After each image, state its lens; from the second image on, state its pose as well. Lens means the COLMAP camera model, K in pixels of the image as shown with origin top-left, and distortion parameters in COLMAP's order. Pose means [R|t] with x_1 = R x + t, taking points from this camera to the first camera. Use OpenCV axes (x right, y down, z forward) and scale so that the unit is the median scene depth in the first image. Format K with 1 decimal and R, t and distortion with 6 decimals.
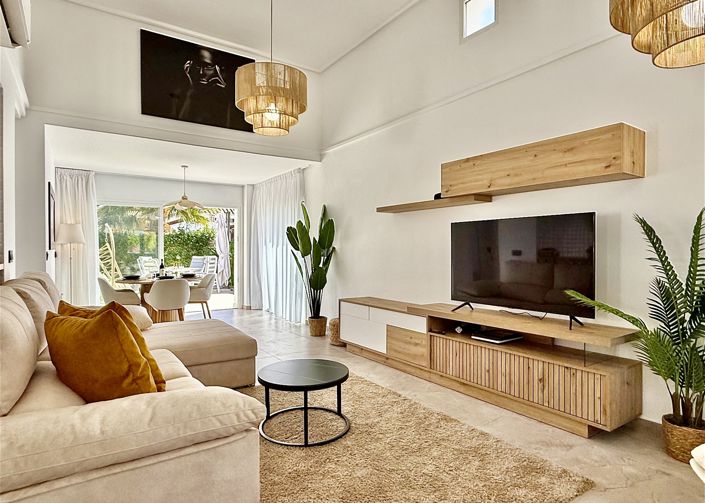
lens RADIAL K [[407.7, 0, 352.6], [0, 407.7, 252.5], [0, 0, 1]] dist [0.000556, 0.001734]
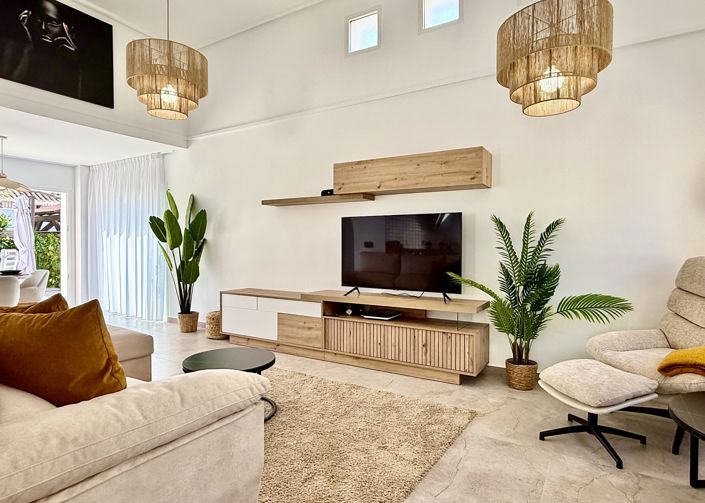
lens RADIAL K [[407.7, 0, 354.5], [0, 407.7, 250.4], [0, 0, 1]] dist [0.000556, 0.001734]
pose [[0.911929, -0.002471, 0.410341, -0.199788], [-0.001175, 0.999962, 0.008633, 0.009363], [-0.410347, -0.008355, 0.911891, -0.039428]]
